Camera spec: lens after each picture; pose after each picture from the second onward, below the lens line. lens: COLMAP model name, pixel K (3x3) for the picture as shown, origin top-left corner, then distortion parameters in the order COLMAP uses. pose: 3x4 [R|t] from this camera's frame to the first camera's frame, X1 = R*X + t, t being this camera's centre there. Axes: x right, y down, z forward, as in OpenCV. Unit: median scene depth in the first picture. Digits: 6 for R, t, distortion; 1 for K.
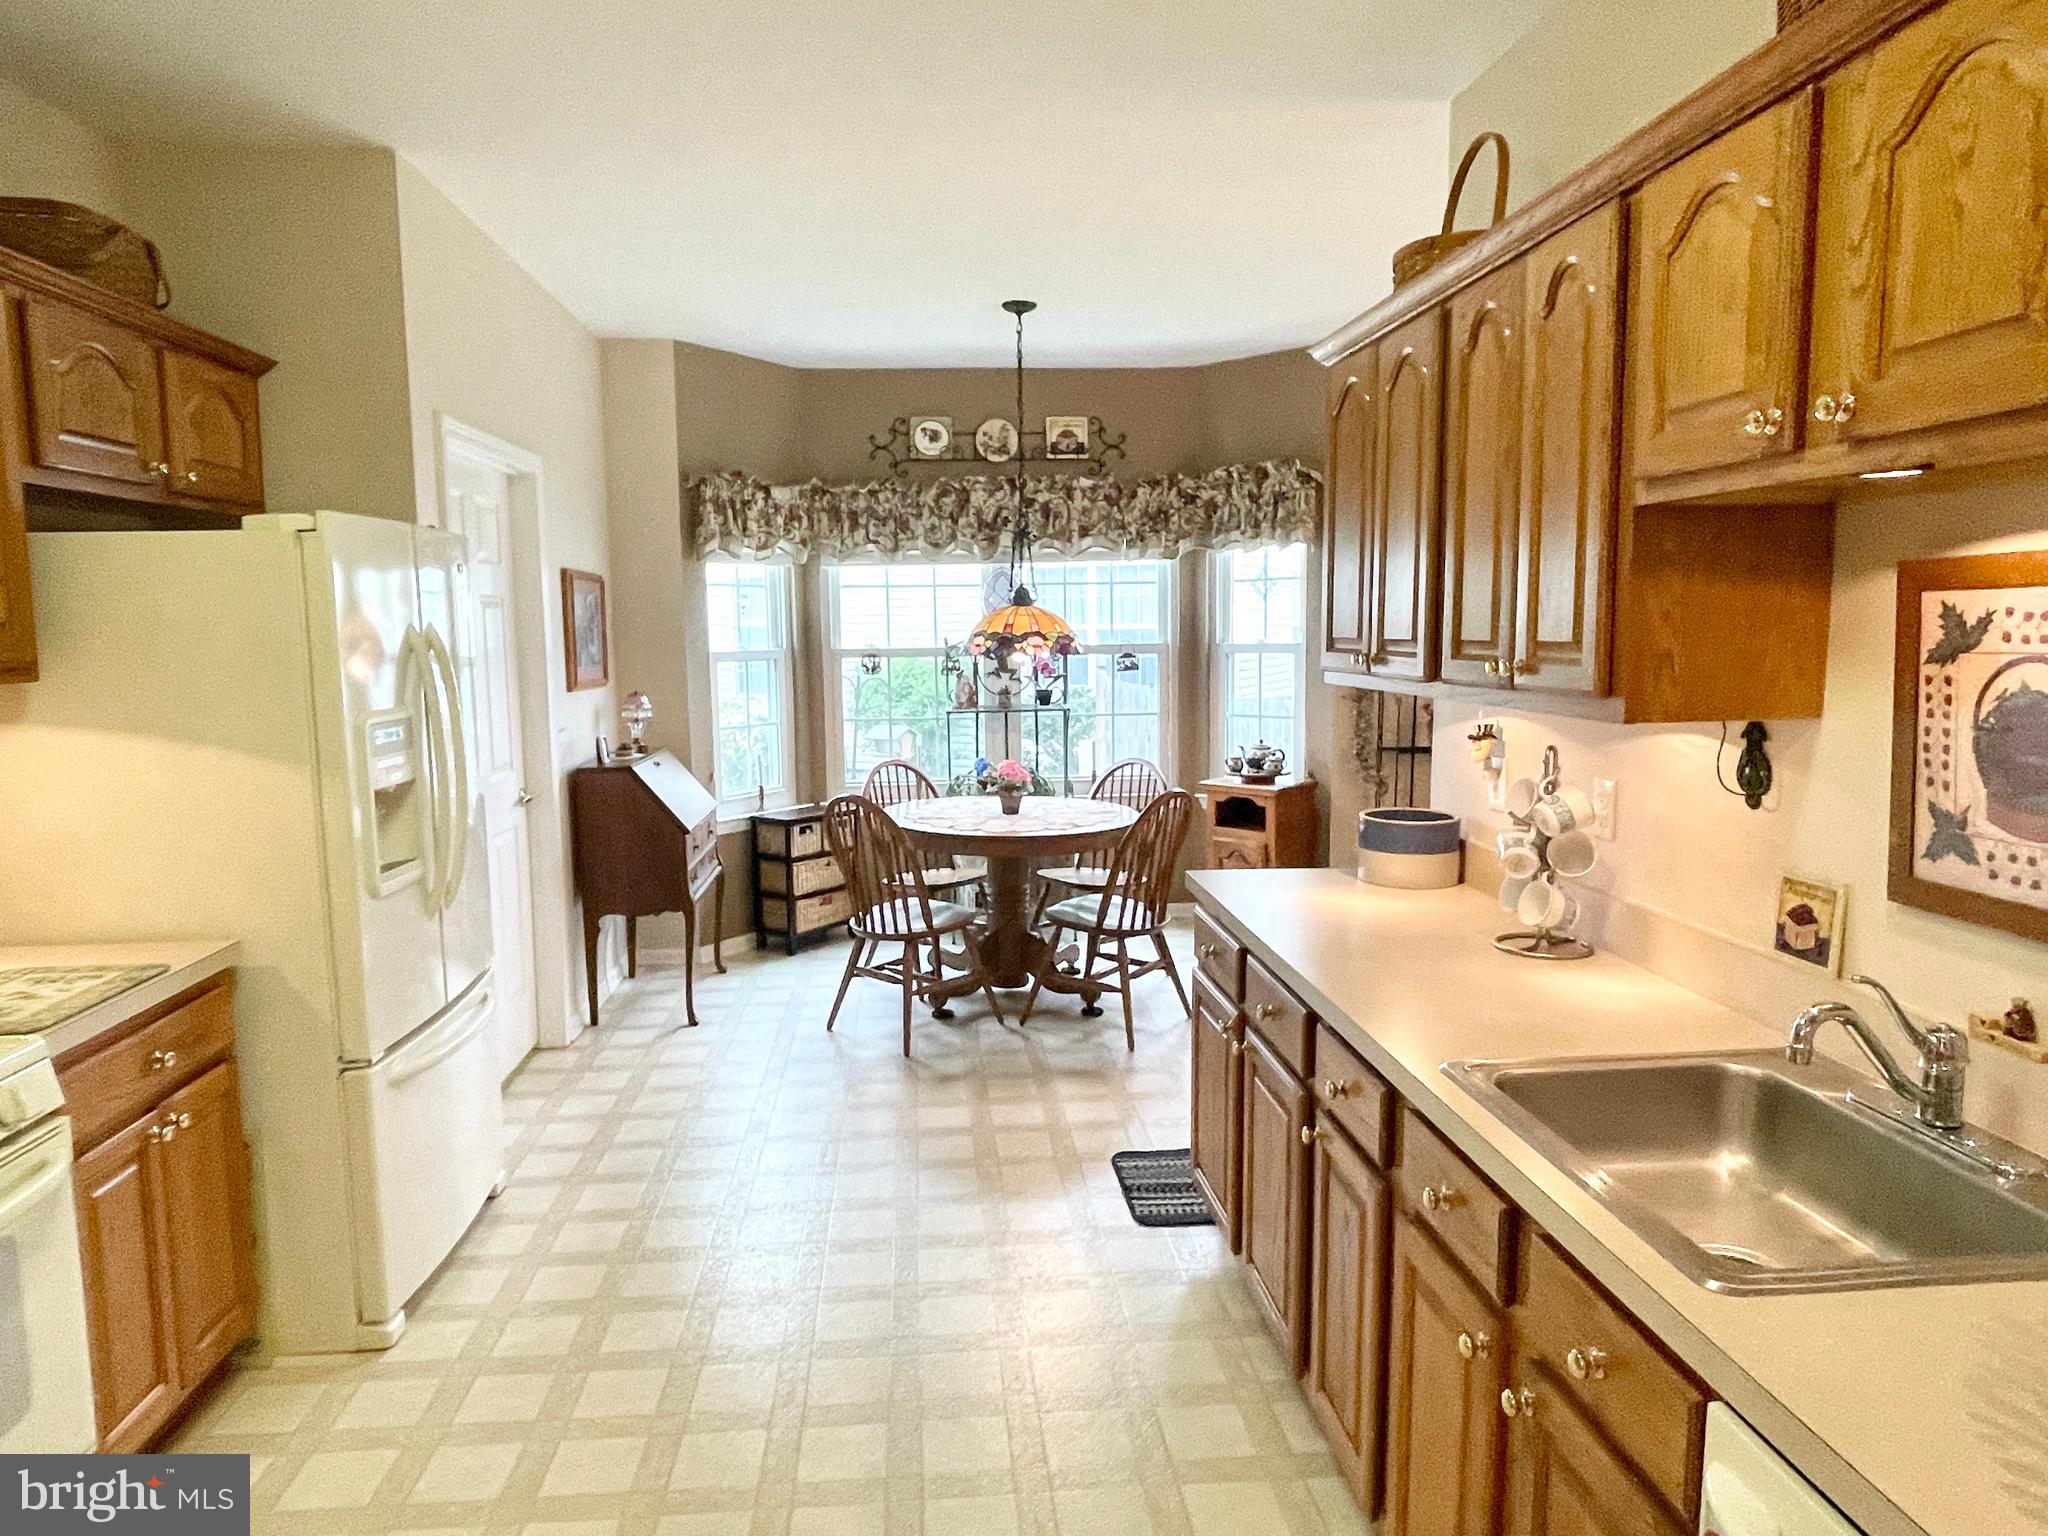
lens RADIAL K [[1290.5, 0, 1002.7], [0, 1290.5, 775.5], [0, 0, 1]] dist [0.039260, -0.035278]
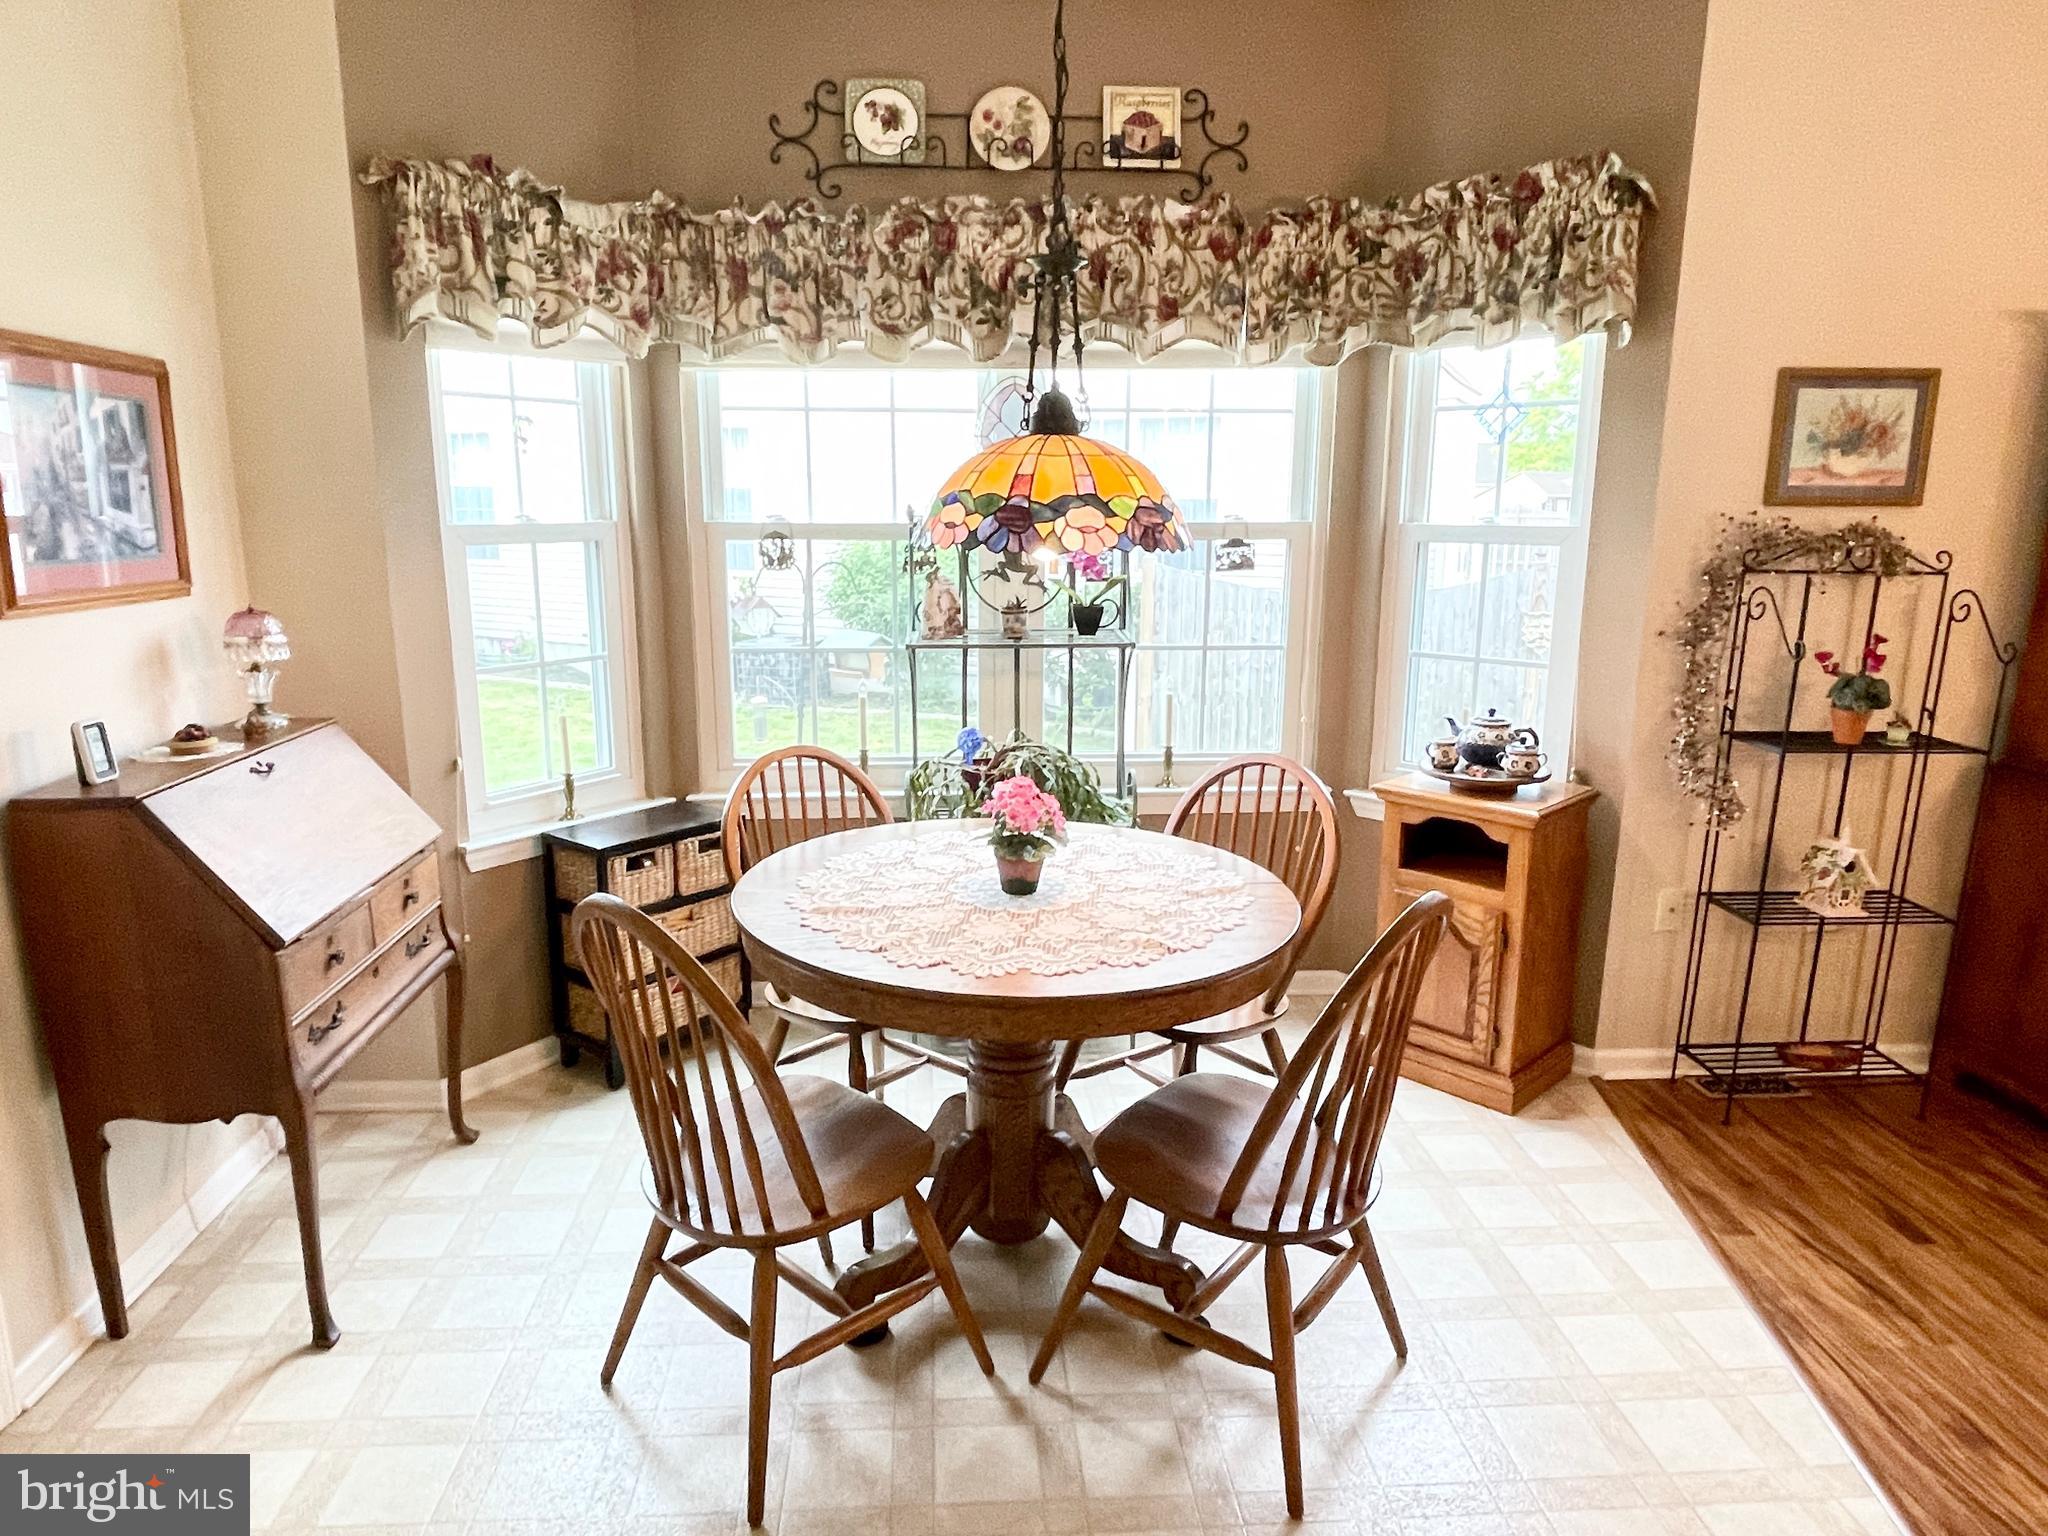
lens RADIAL K [[1272.7, 0, 1005.6], [0, 1272.7, 770.0], [0, 0, 1]] dist [0.019233, -0.032701]
pose [[0.999777, 0.019257, -0.008711, 0.003686], [-0.018316, 0.995067, 0.097495, -0.050771], [0.010545, -0.097313, 0.995198, 0.472885]]
